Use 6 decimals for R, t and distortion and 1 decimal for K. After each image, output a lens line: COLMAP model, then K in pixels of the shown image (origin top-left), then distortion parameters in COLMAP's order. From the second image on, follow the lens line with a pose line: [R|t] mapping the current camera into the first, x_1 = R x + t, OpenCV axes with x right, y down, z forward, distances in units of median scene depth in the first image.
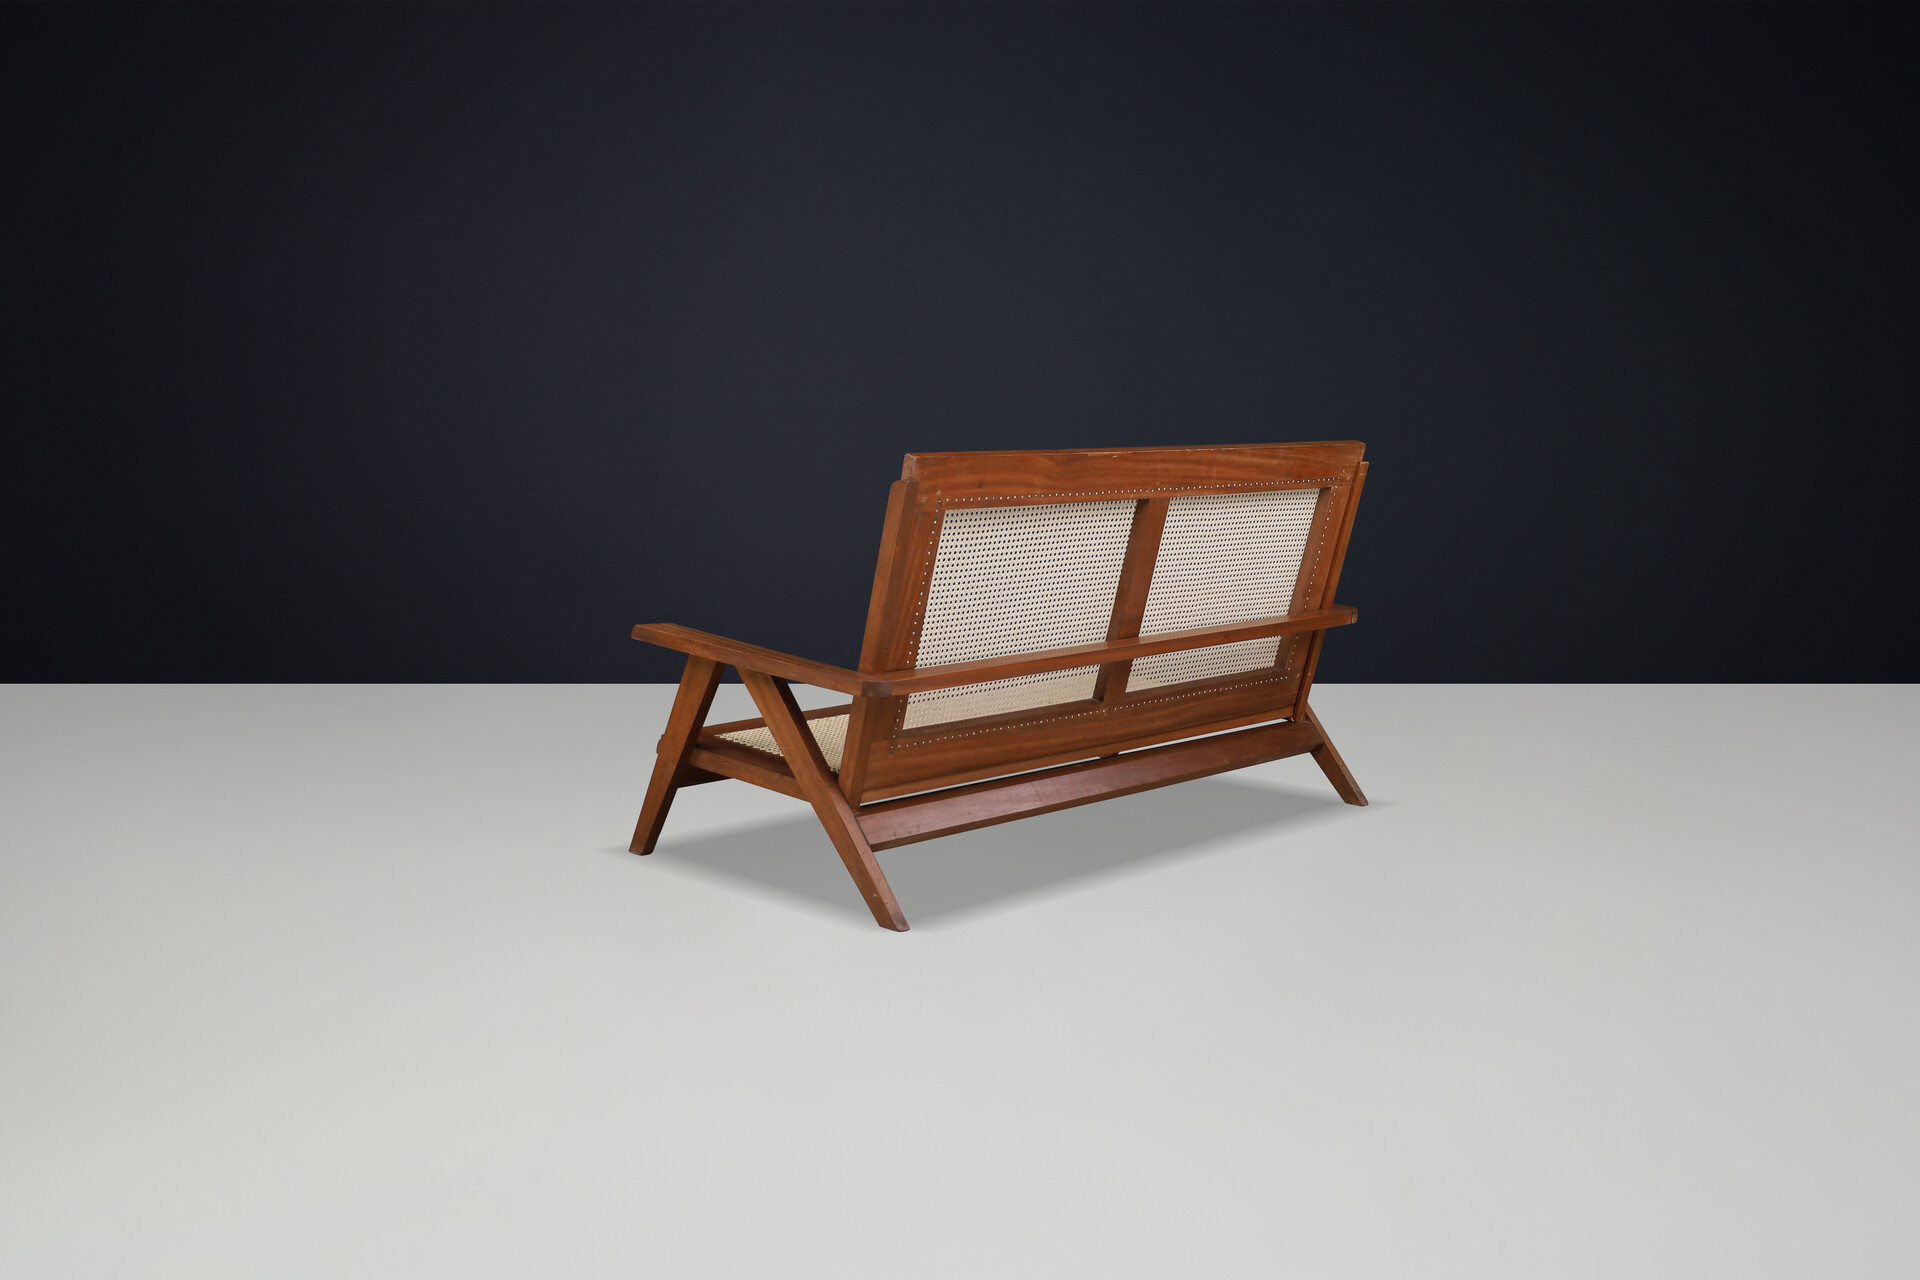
lens RADIAL K [[1935.7, 0, 960.0], [0, 1935.7, 640.0], [0, 0, 1]] dist [0.006922, 0.000883]
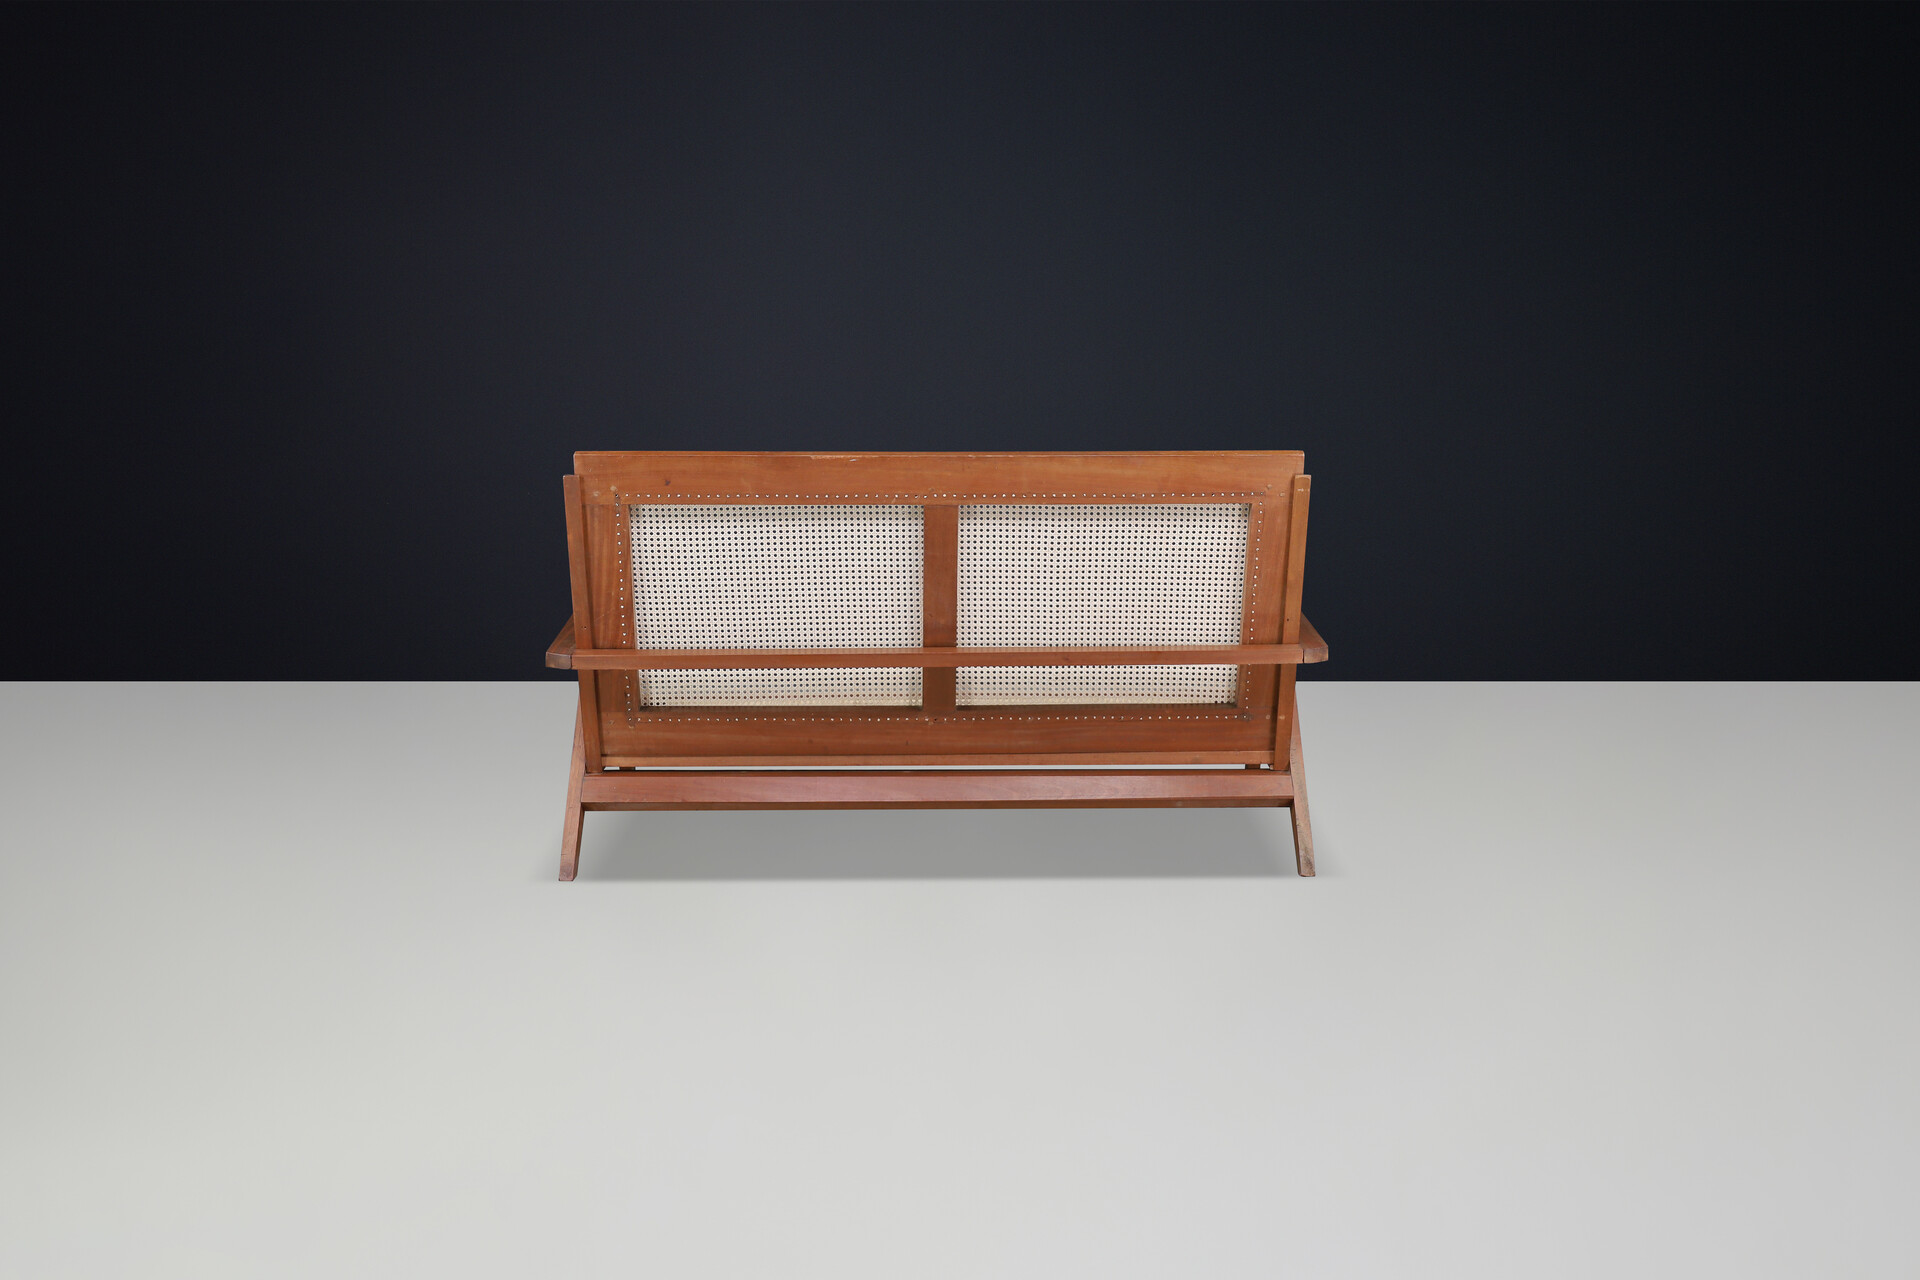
lens RADIAL K [[1935.7, 0, 960.0], [0, 1935.7, 640.0], [0, 0, 1]] dist [0.006922, 0.000883]
pose [[0.729824, 0.101191, -0.676105, 0.749719], [-0.087980, 0.994663, 0.053898, -0.057638], [0.677951, 0.020148, 0.734831, 0.292277]]
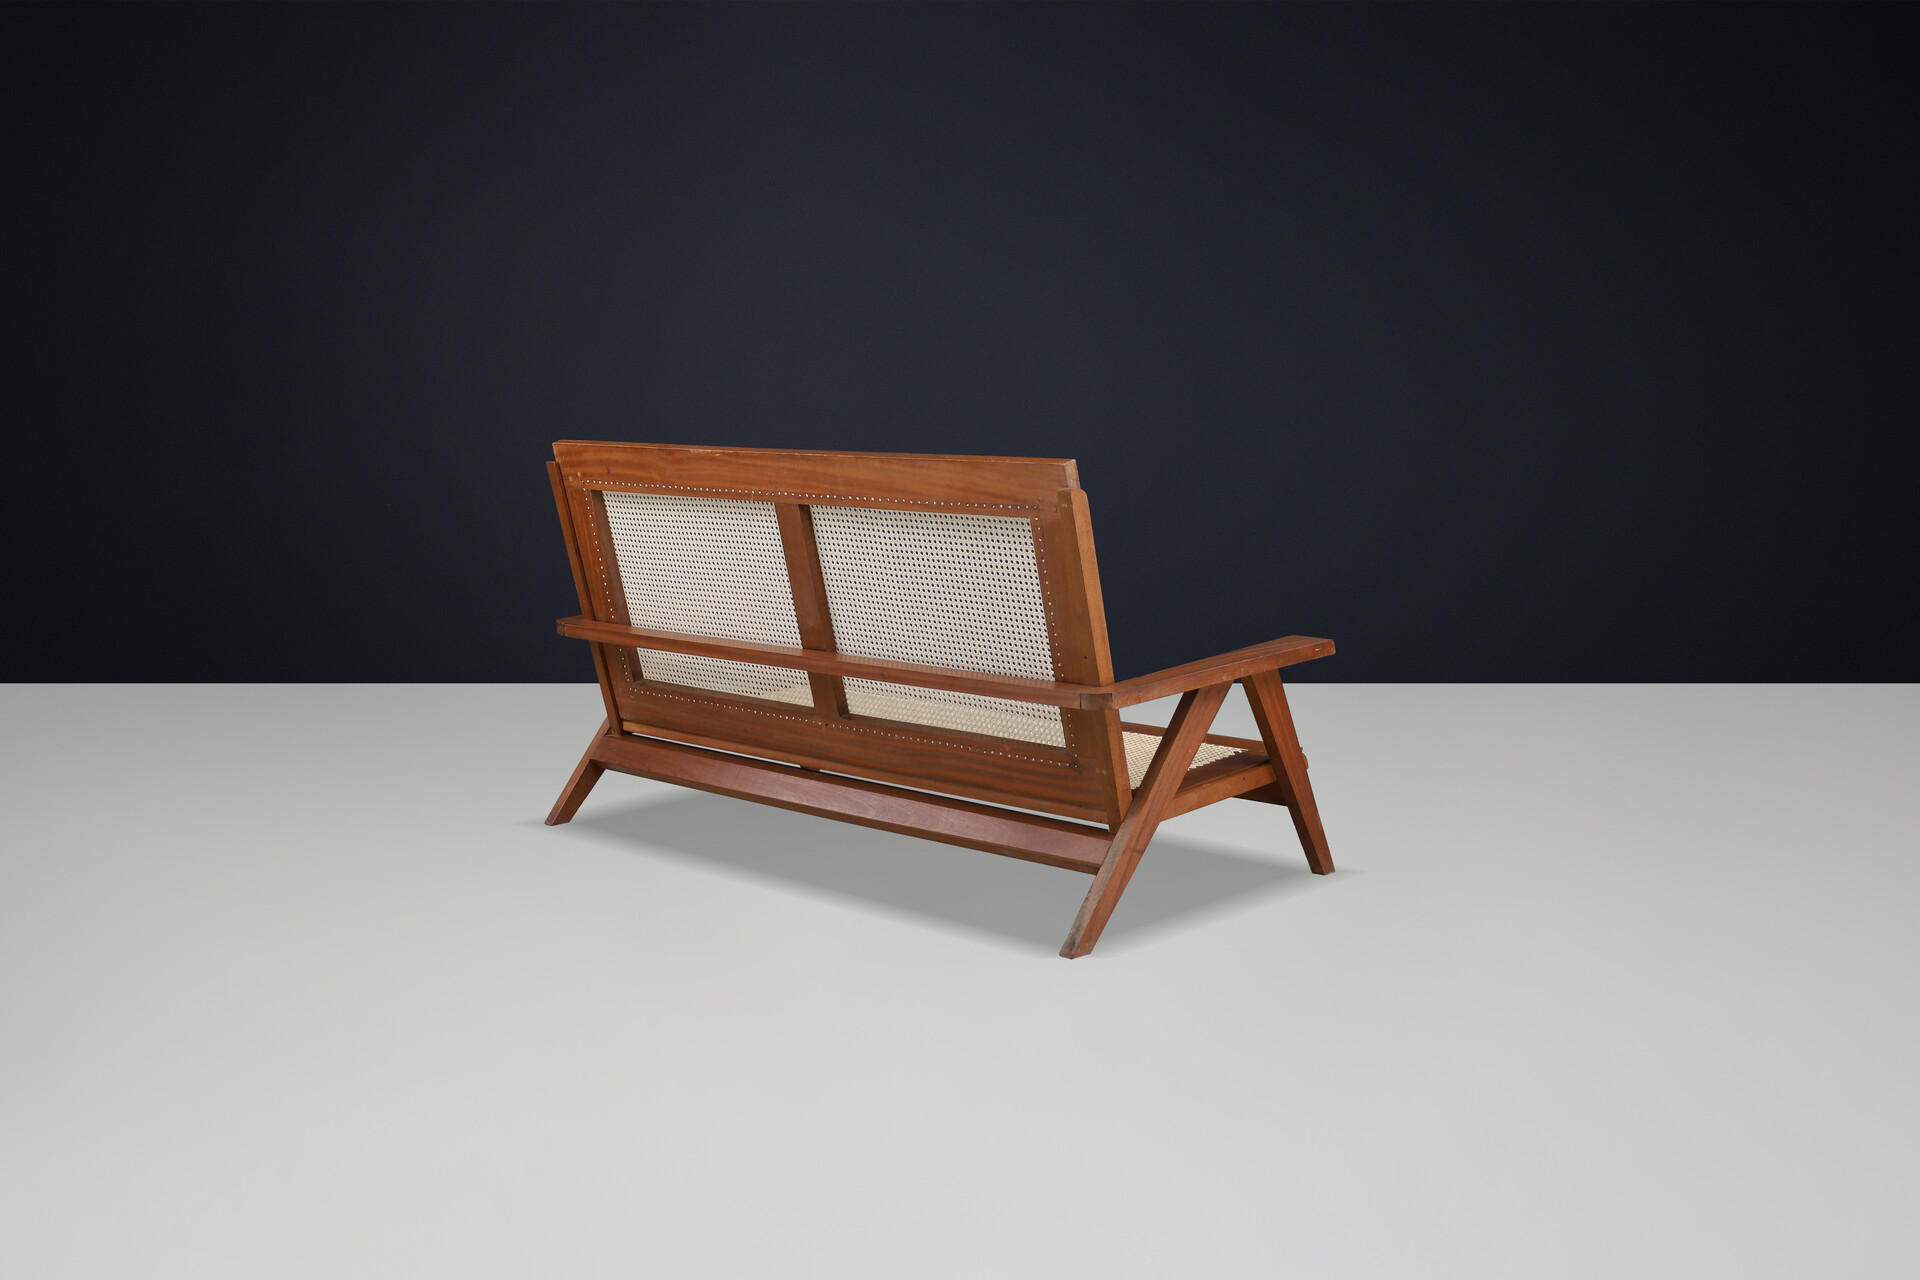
lens RADIAL K [[1935.7, 0, 960.0], [0, 1935.7, 640.0], [0, 0, 1]] dist [0.006922, 0.000883]
pose [[0.057847, 0.131011, -0.989692, 1.031523], [-0.132879, 0.983542, 0.122430, -0.131710], [0.989443, 0.124427, 0.074303, 0.998044]]
